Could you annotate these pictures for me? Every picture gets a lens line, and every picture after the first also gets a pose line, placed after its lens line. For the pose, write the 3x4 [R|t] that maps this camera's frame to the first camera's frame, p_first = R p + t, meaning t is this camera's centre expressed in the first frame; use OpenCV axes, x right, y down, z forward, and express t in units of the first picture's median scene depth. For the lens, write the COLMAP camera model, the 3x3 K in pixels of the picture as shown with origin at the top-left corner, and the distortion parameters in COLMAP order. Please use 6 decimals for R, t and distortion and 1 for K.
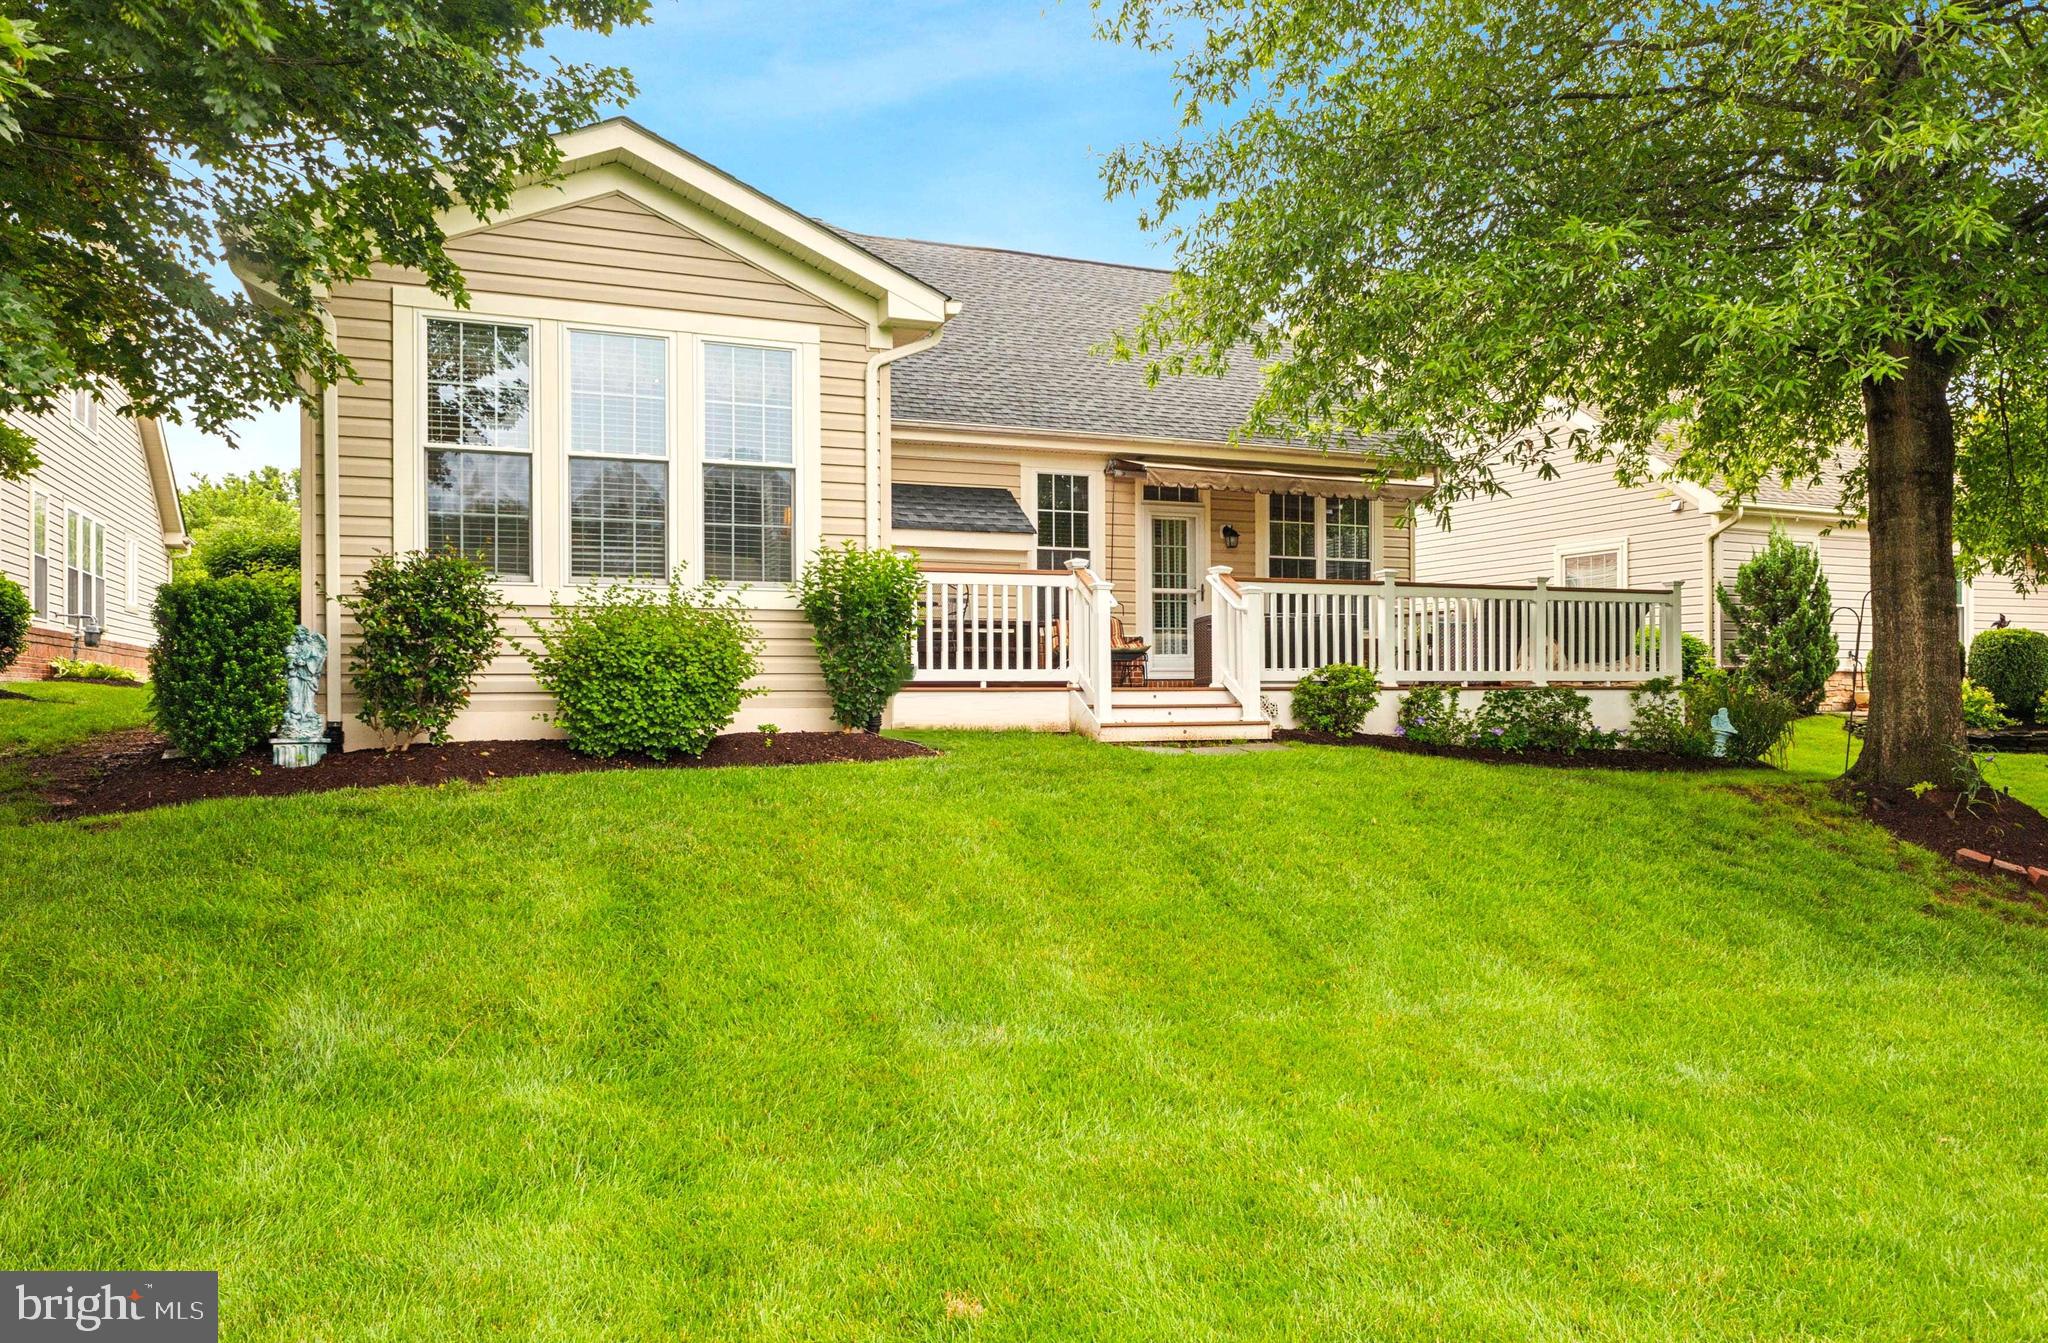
lens RADIAL K [[1394.2, 0, 1024.3], [0, 1394.2, 703.6], [0, 0, 1]] dist [-0.000974, -0.000514]
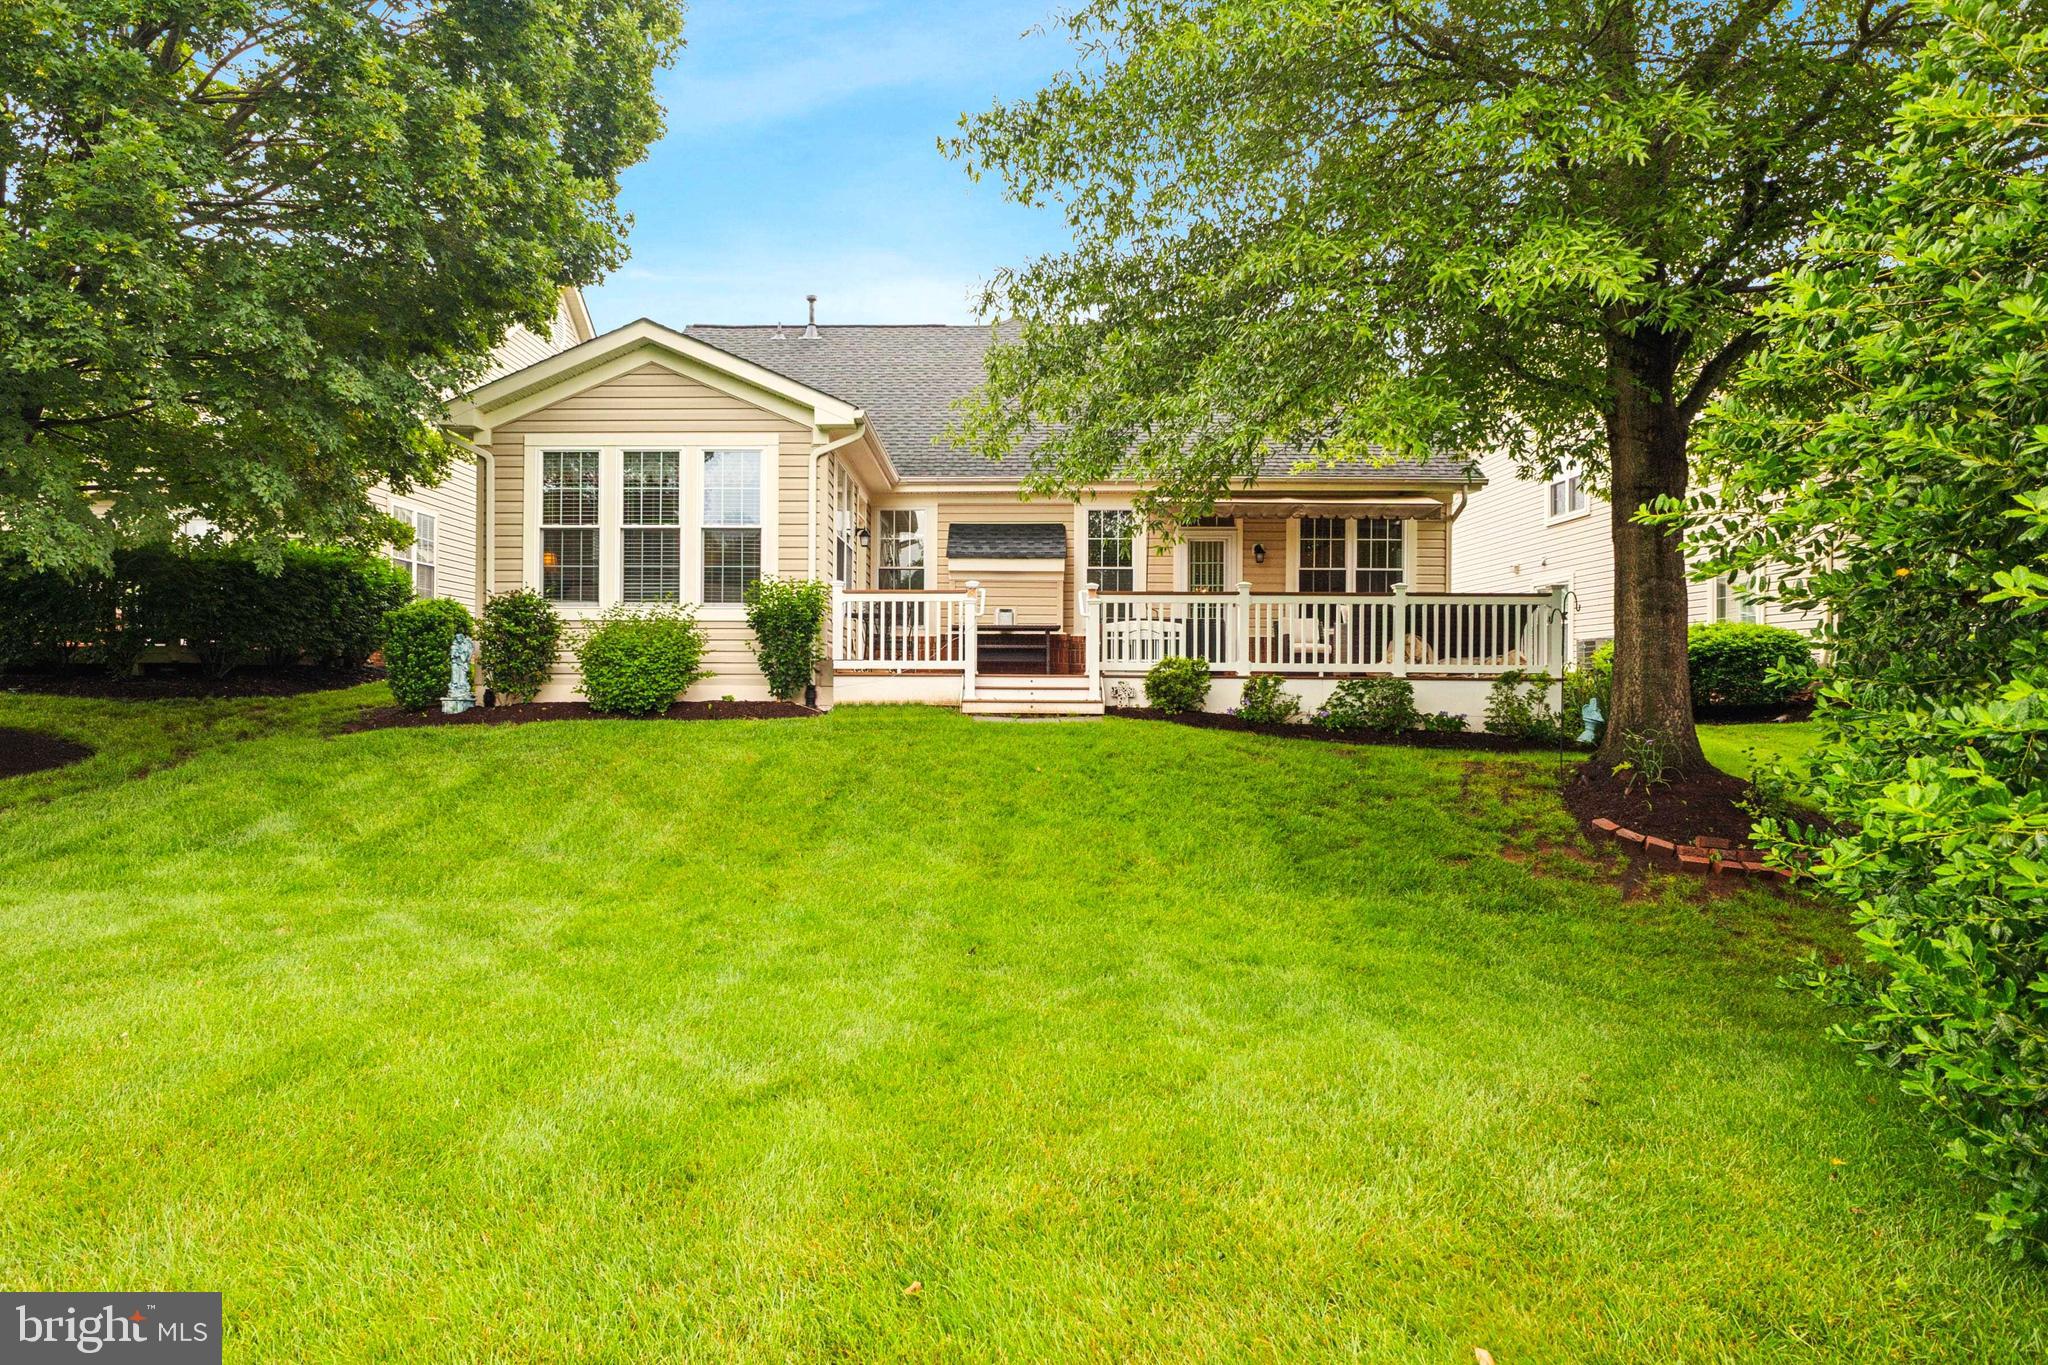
lens RADIAL K [[1247.6, 0, 1024.0], [0, 1247.6, 682.5], [0, 0, 1]] dist [-0.039735, -0.000270]
pose [[0.918554, 0.010046, -0.395169, 0.589702], [-0.014068, 0.999875, -0.007283, 0.005324], [0.395046, 0.012249, 0.918580, -0.121243]]
